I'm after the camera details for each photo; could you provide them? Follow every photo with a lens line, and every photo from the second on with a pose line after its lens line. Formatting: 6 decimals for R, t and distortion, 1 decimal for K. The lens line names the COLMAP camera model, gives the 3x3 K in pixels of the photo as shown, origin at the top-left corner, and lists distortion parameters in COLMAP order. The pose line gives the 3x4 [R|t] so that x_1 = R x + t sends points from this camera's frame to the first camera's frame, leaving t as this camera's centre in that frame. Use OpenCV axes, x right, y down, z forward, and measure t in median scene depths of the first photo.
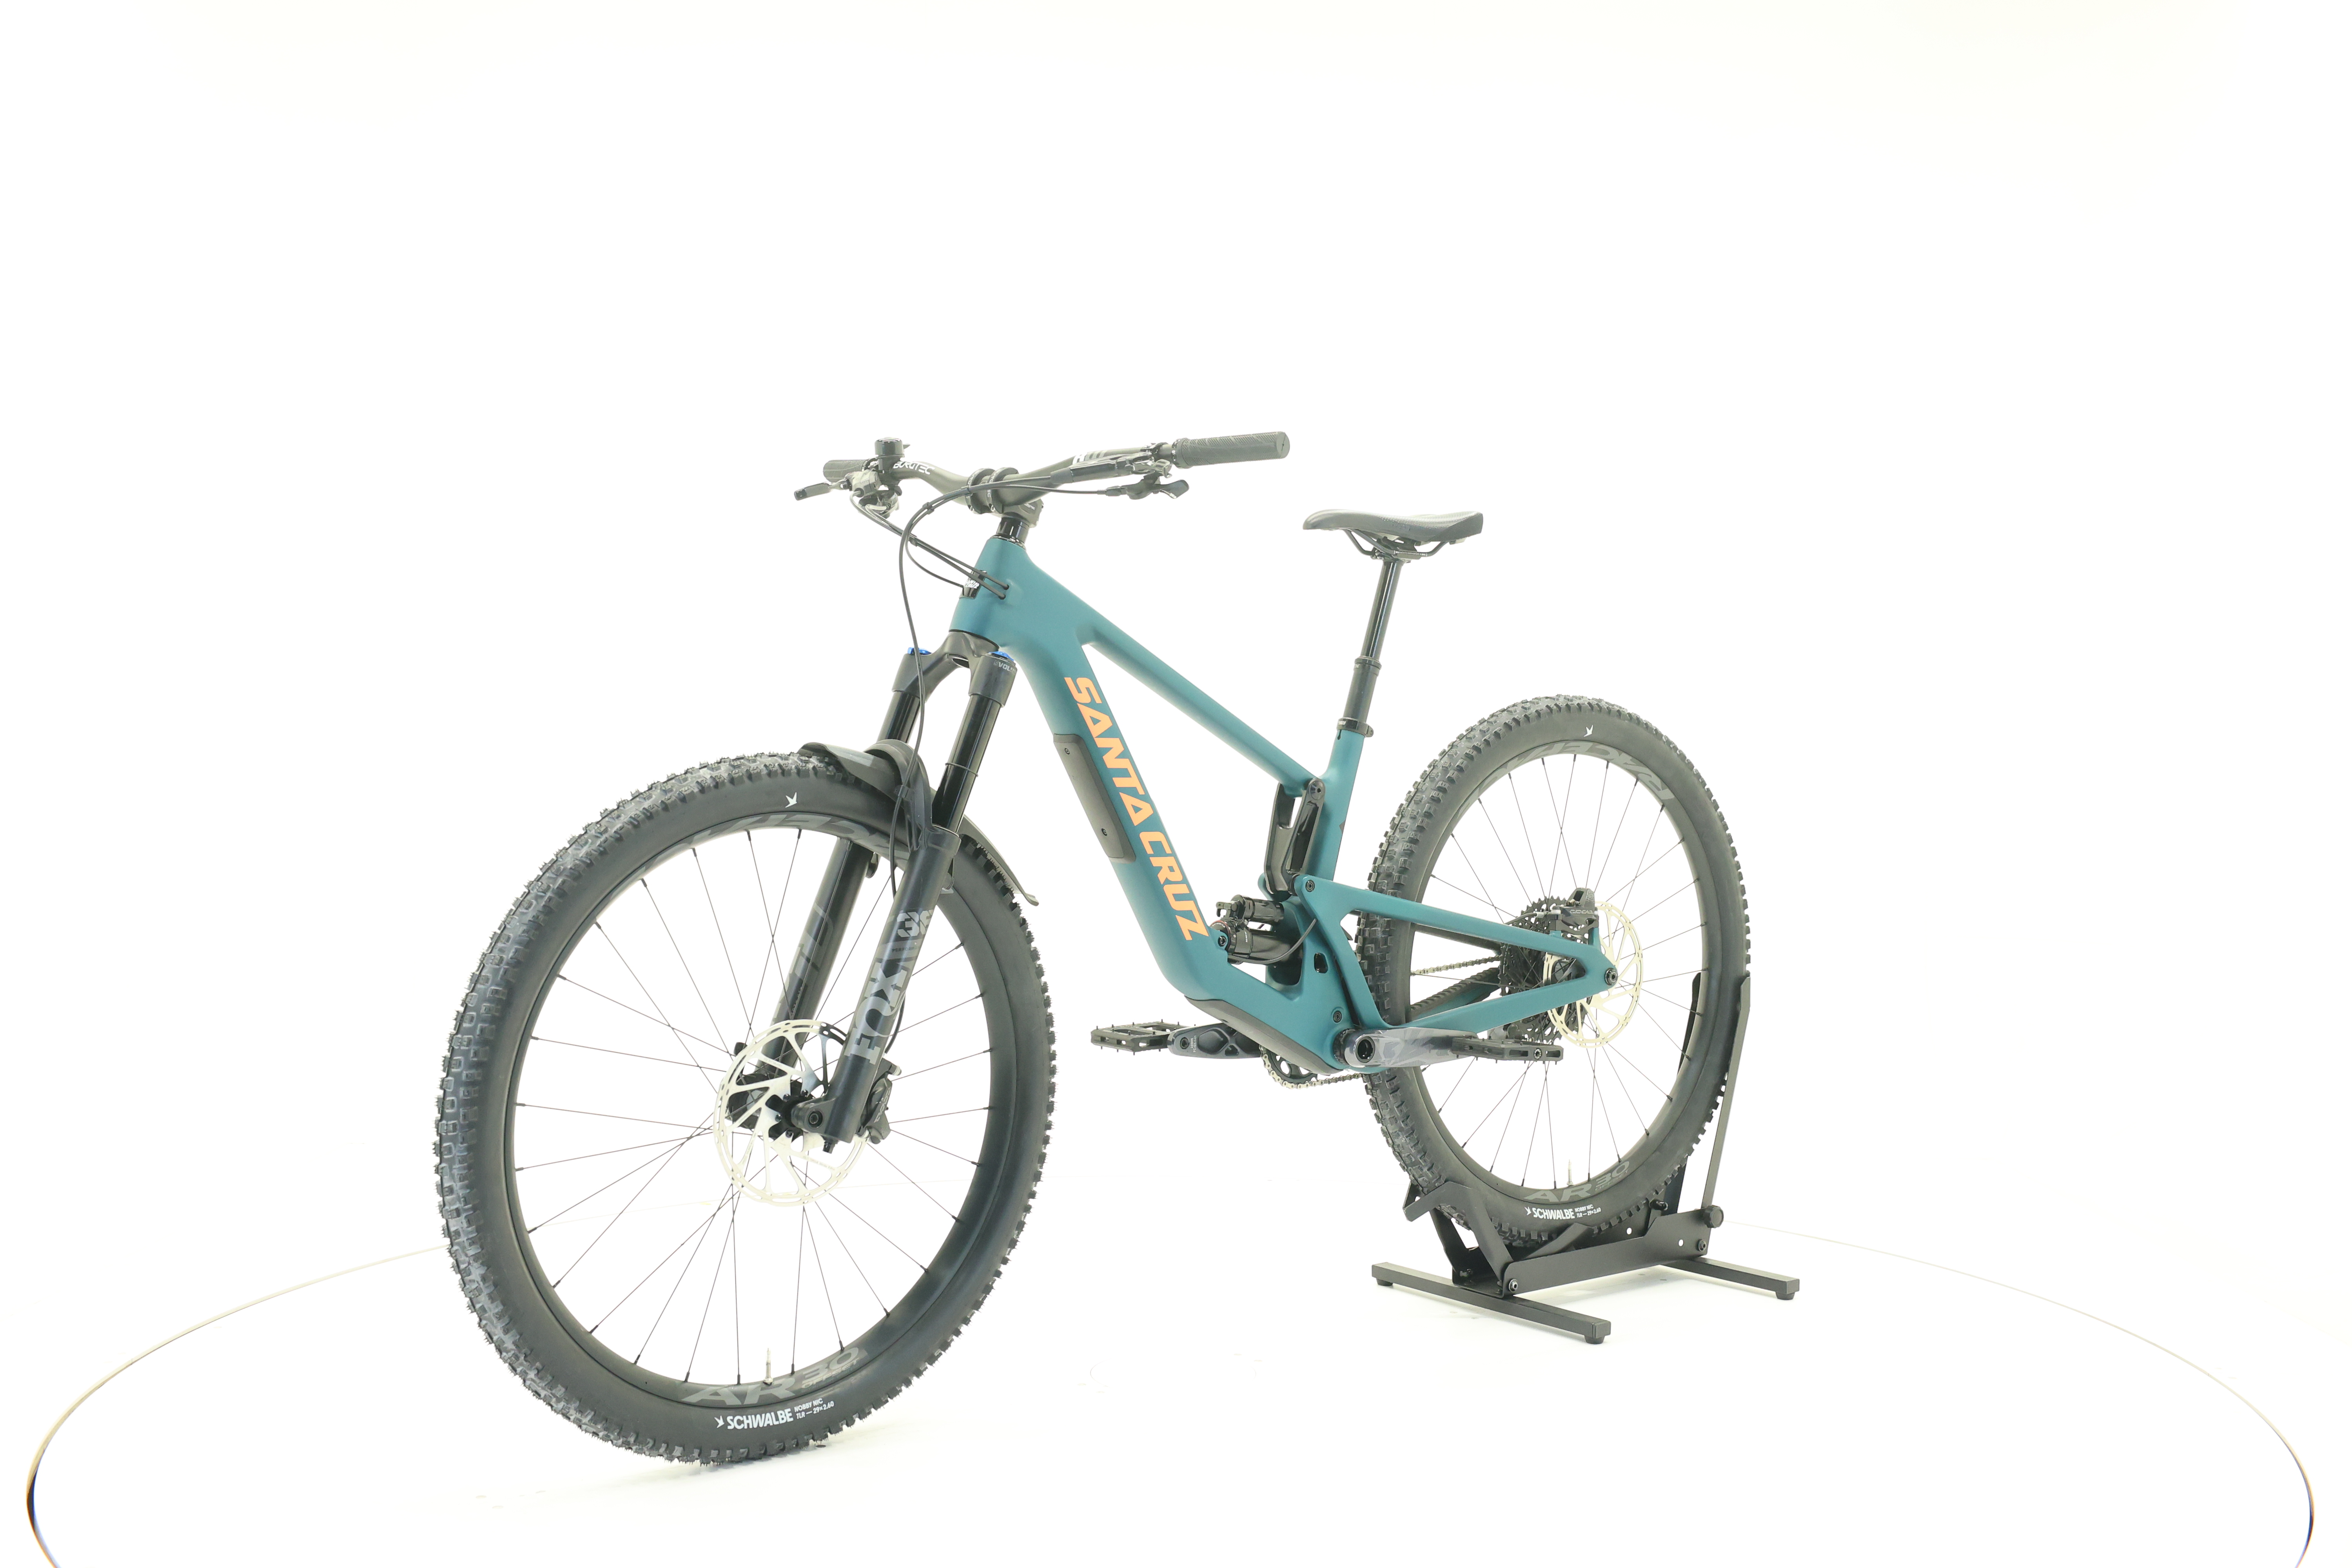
lens RADIAL K [[2461.0, 0, 1169.0], [0, 2461.0, 789.8], [0, 0, 1]] dist [-0.011618, 0.000000]
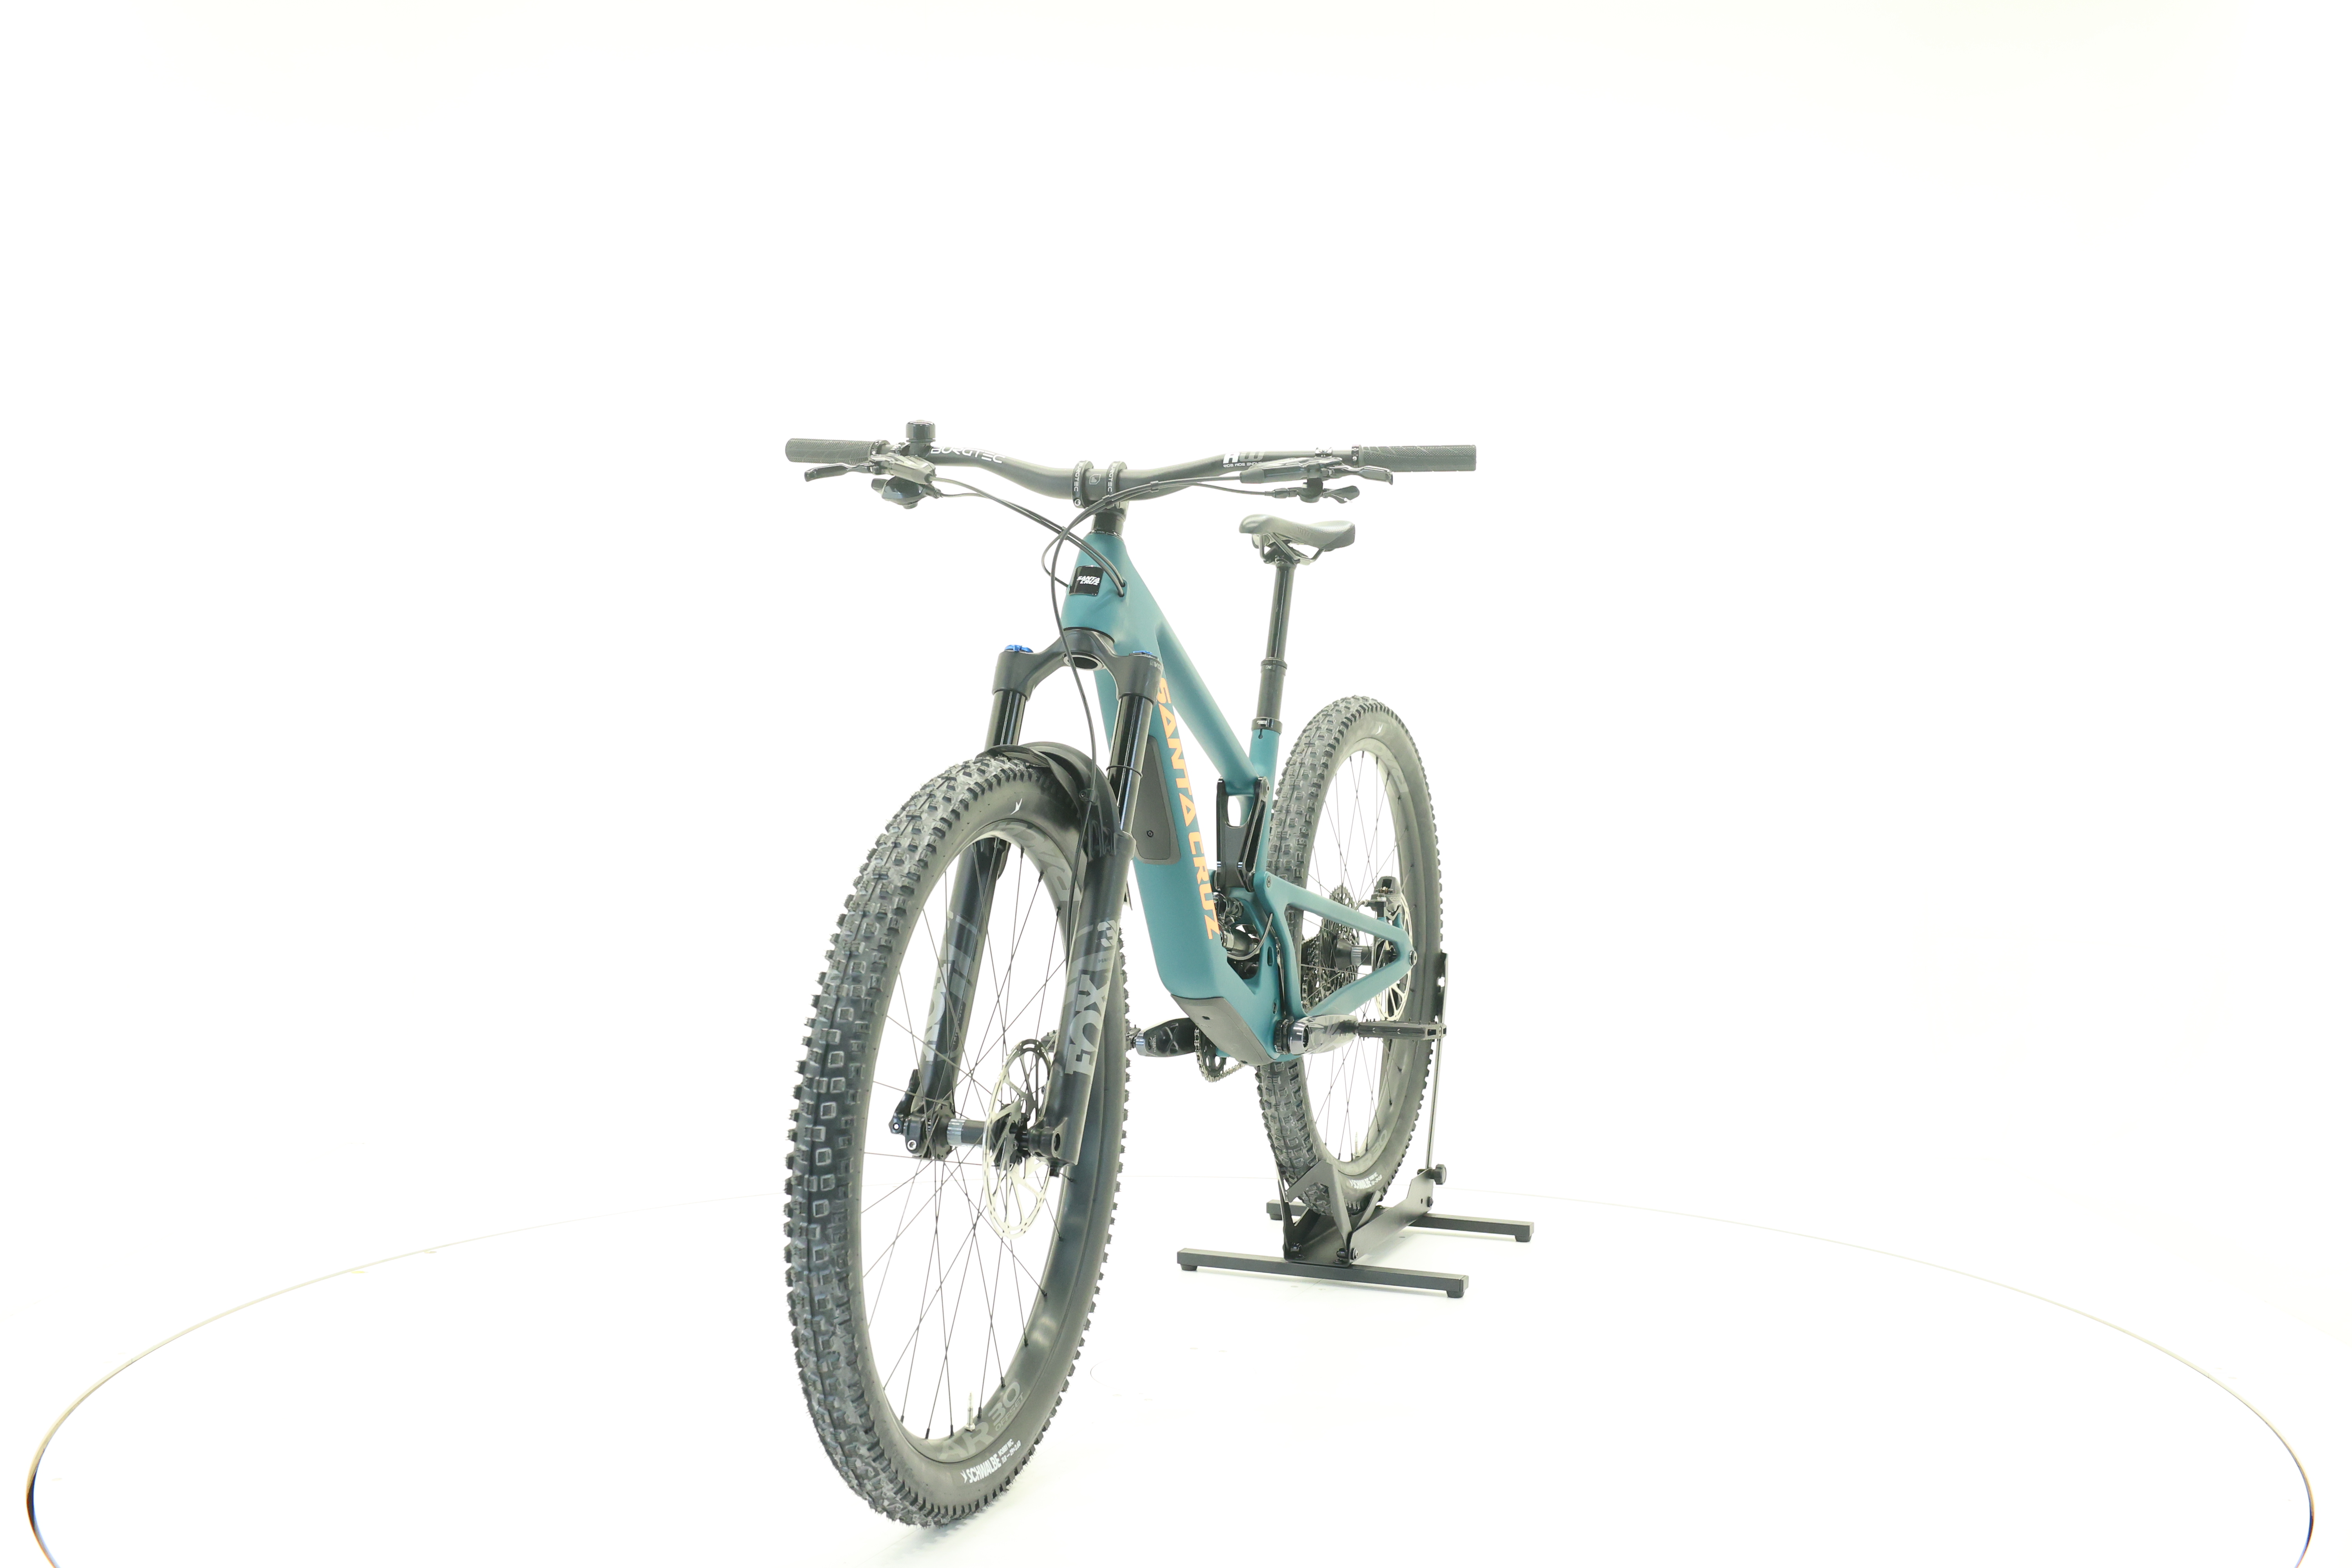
lens RADIAL K [[2461.0, 0, 1183.9], [0, 2461.0, 787.8], [0, 0, 1]] dist [-0.011618, 0.000000]
pose [[0.863726, -0.014382, 0.503756, -0.510475], [0.013461, 0.999894, 0.005467, -0.006407], [-0.503782, 0.002059, 0.863829, 0.137726]]
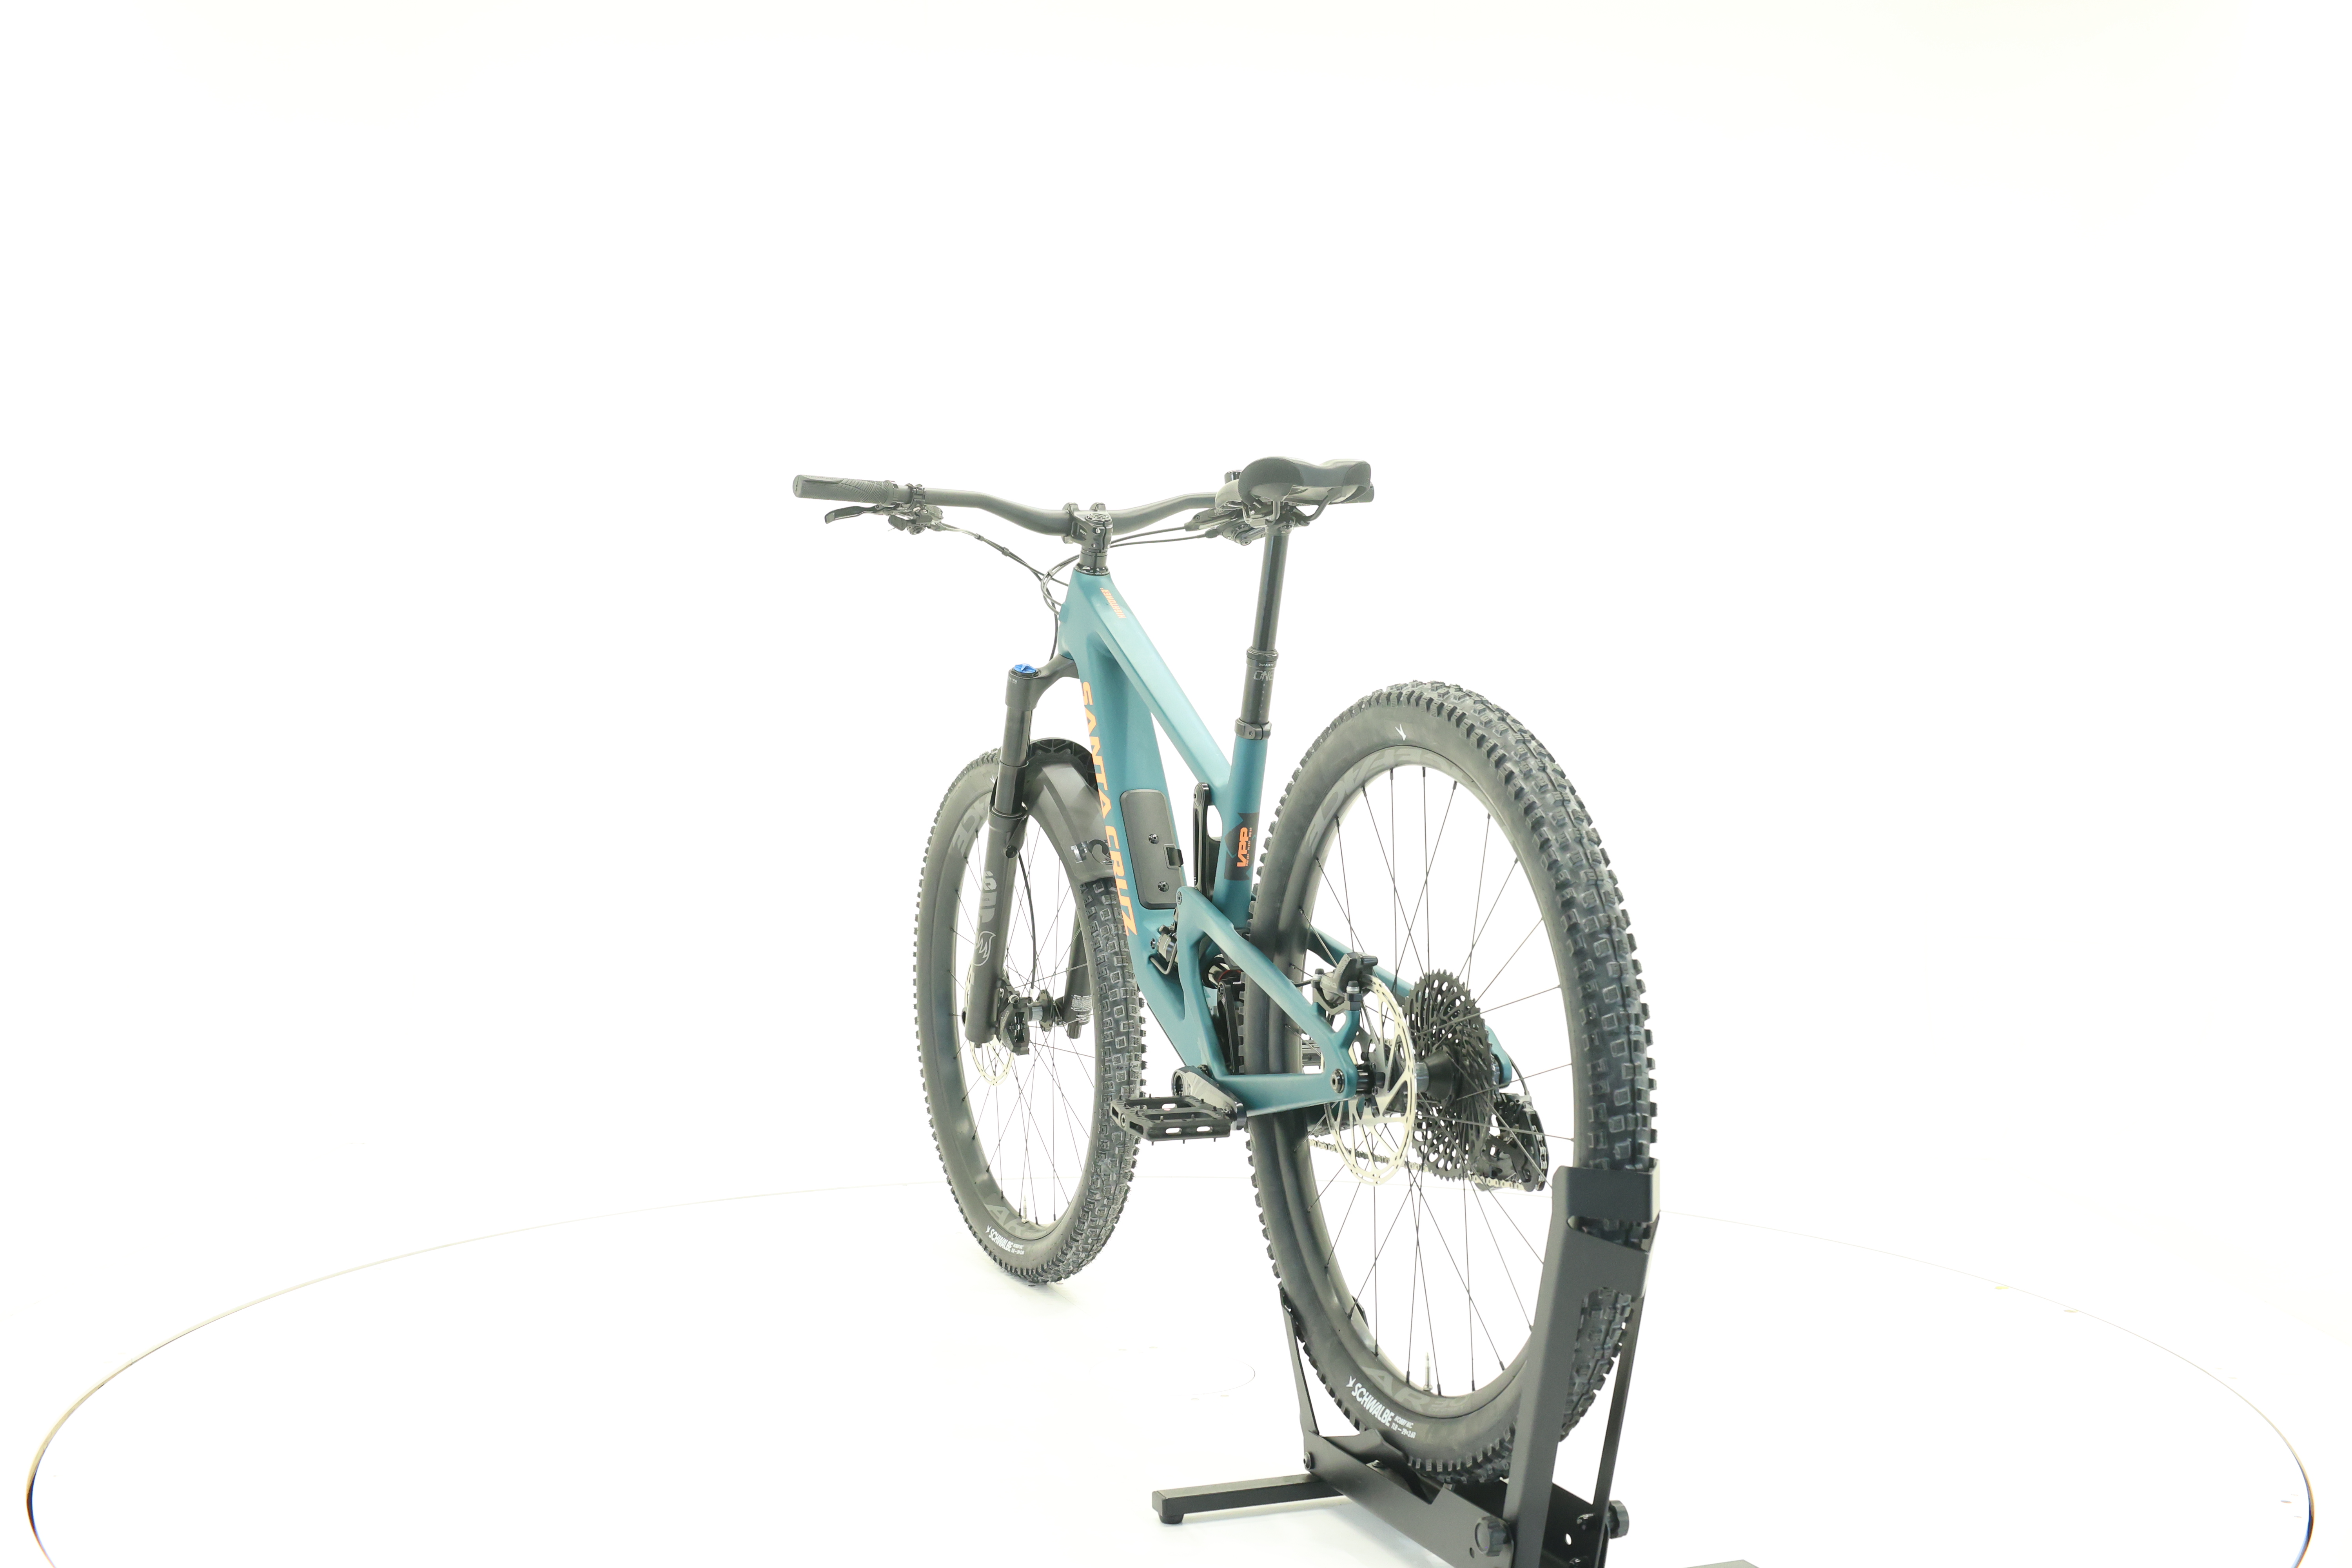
lens RADIAL K [[2461.0, 0, 1196.8], [0, 2461.0, 766.0], [0, 0, 1]] dist [-0.011618, 0.000000]
pose [[-0.269697, 0.008098, -0.962911, 0.989828], [-0.034903, 0.999225, 0.018180, -0.029057], [0.962313, 0.038512, -0.269205, 1.308821]]
